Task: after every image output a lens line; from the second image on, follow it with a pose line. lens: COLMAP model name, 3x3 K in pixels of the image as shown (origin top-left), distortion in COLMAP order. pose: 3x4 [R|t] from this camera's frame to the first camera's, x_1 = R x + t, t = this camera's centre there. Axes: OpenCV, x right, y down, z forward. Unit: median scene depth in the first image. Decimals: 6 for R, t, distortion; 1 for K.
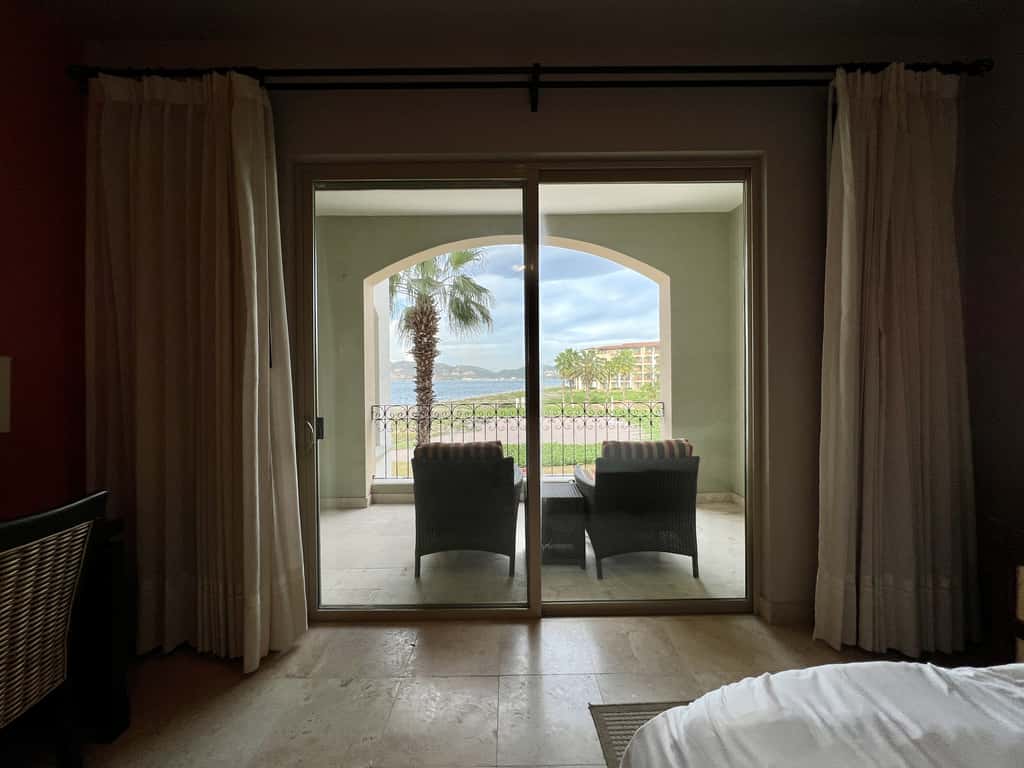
lens RADIAL K [[411.8, 0, 516.6], [0, 411.8, 384.2], [0, 0, 1]] dist [-0.001473, -0.000150]
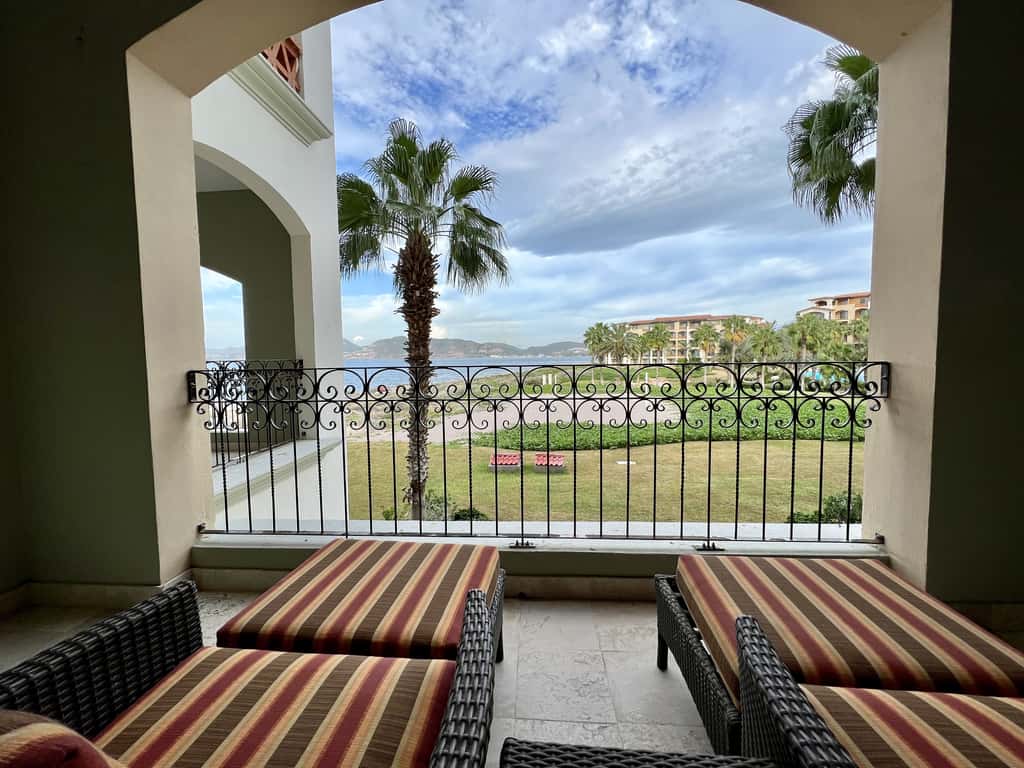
lens RADIAL K [[411.8, 0, 516.0], [0, 411.8, 382.1], [0, 0, 1]] dist [-0.001473, -0.000150]
pose [[0.997648, 0.000694, -0.068547, 0.009712], [0.002740, 0.998746, 0.049990, 0.016815], [0.068496, -0.050060, 0.996395, 0.233338]]
